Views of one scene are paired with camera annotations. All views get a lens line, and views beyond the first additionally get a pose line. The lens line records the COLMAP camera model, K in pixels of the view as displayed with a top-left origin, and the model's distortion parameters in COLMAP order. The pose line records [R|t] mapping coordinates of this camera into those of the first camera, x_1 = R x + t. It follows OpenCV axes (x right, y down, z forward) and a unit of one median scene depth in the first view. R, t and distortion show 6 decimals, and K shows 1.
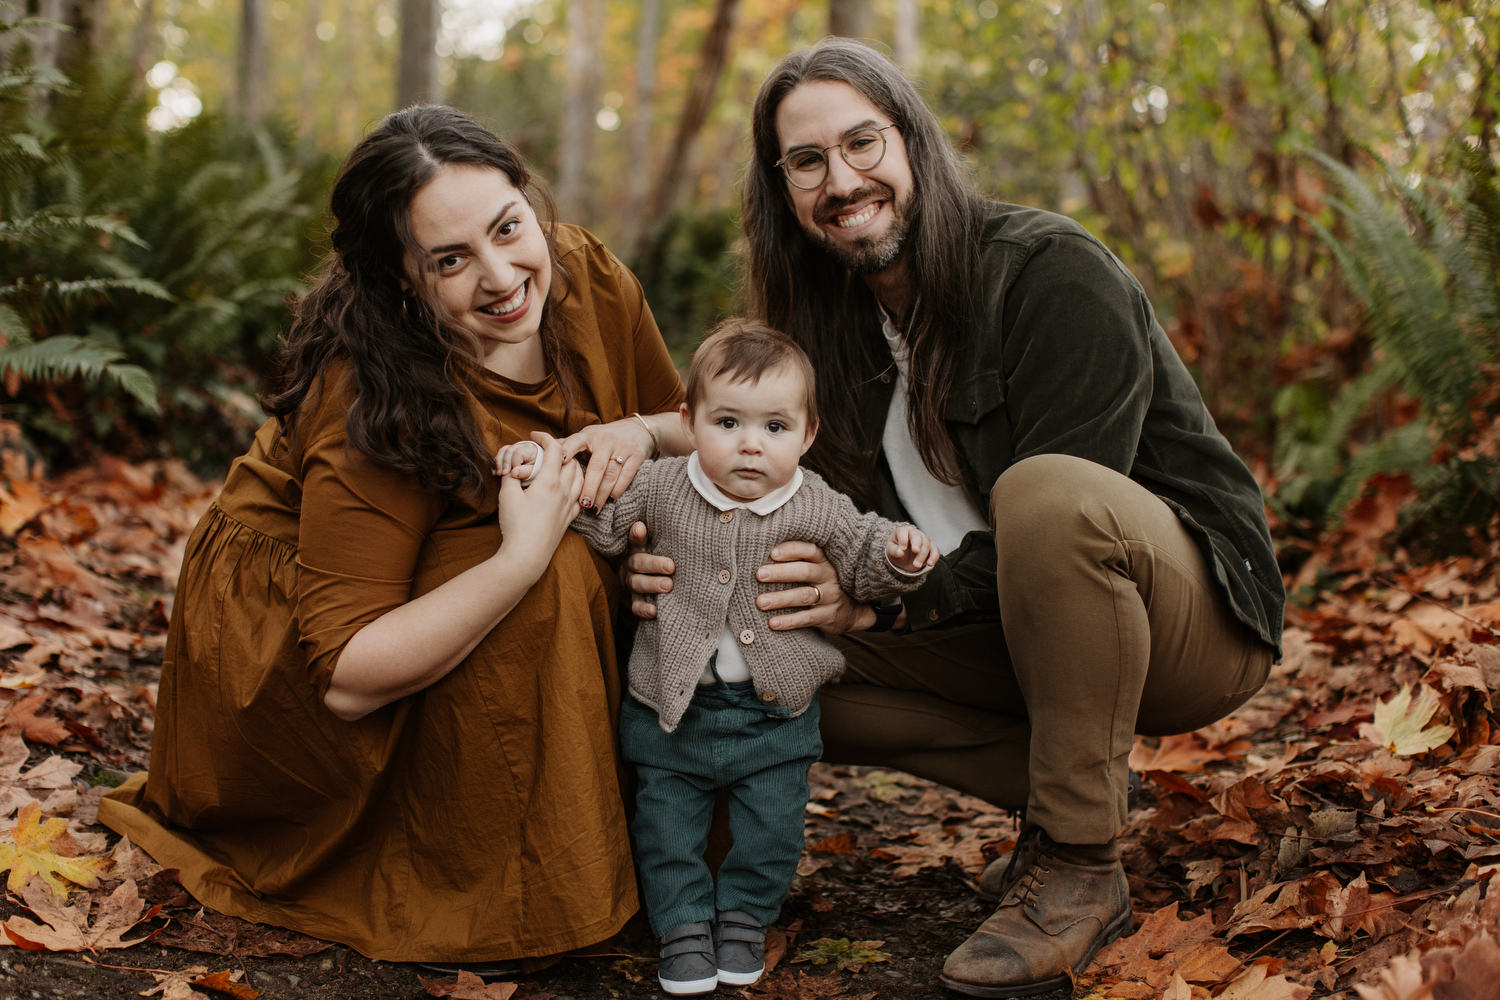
lens RADIAL K [[2703.1, 0, 794.0], [0, 2703.1, 547.7], [0, 0, 1]] dist [0.044678, 0.188226]
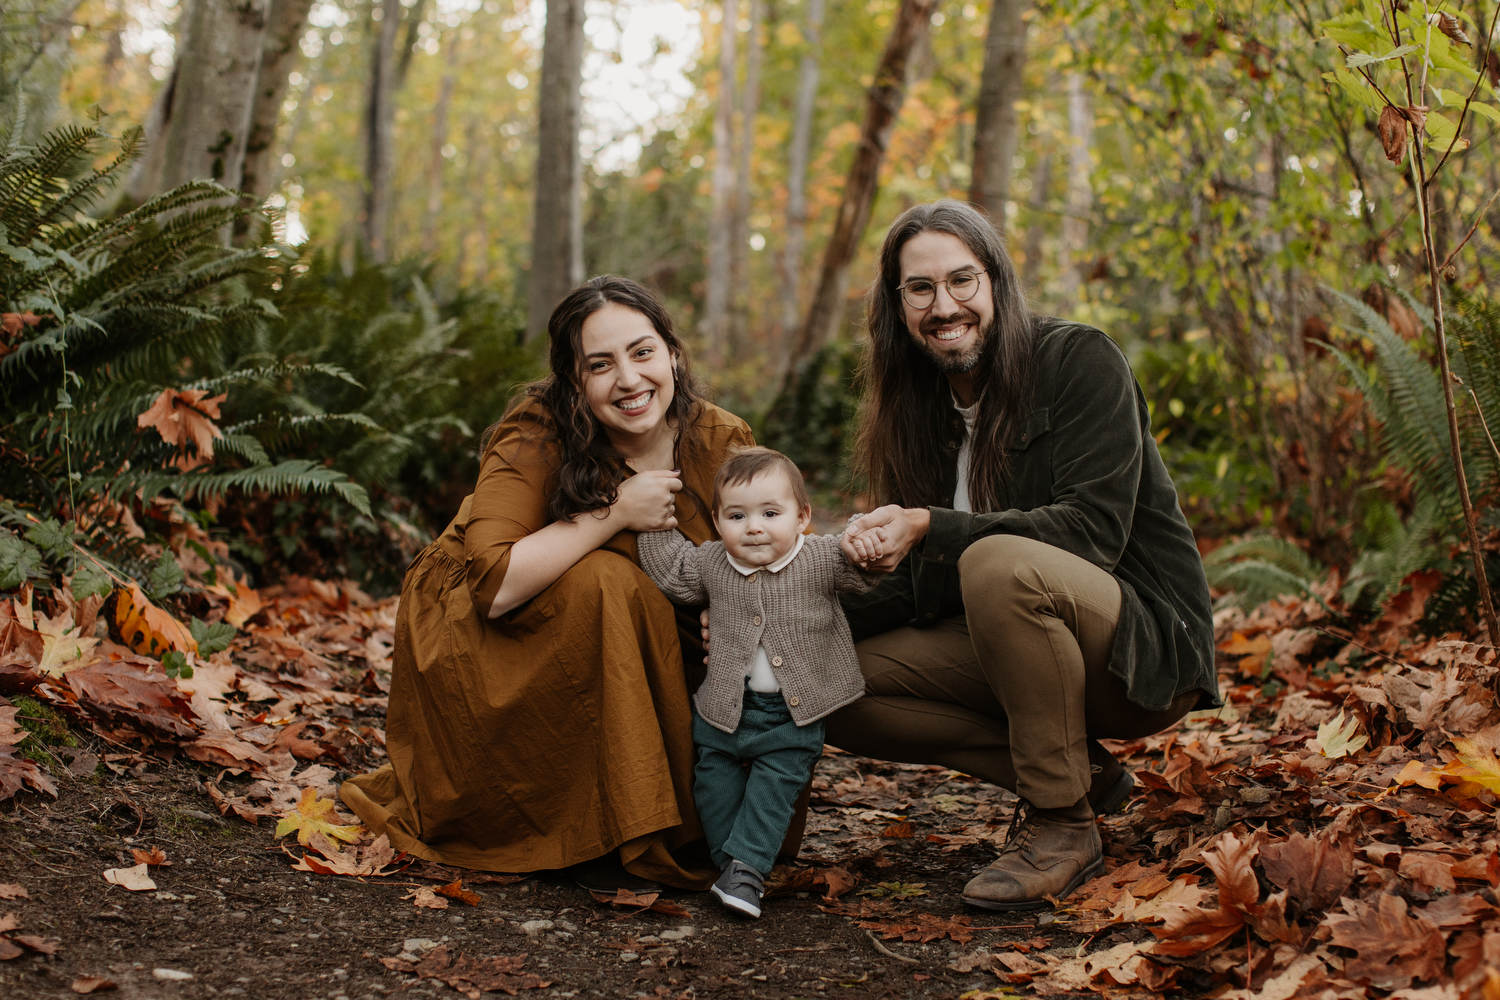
lens RADIAL K [[3178.0, 0, 751.5], [0, 3178.0, 642.2], [0, 0, 1]] dist [0.046643, 0.245311]
pose [[0.997281, -0.007103, -0.073344, 0.046241], [0.004948, 0.999552, -0.029521, 0.050850], [0.073521, 0.029078, 0.996870, -0.439859]]
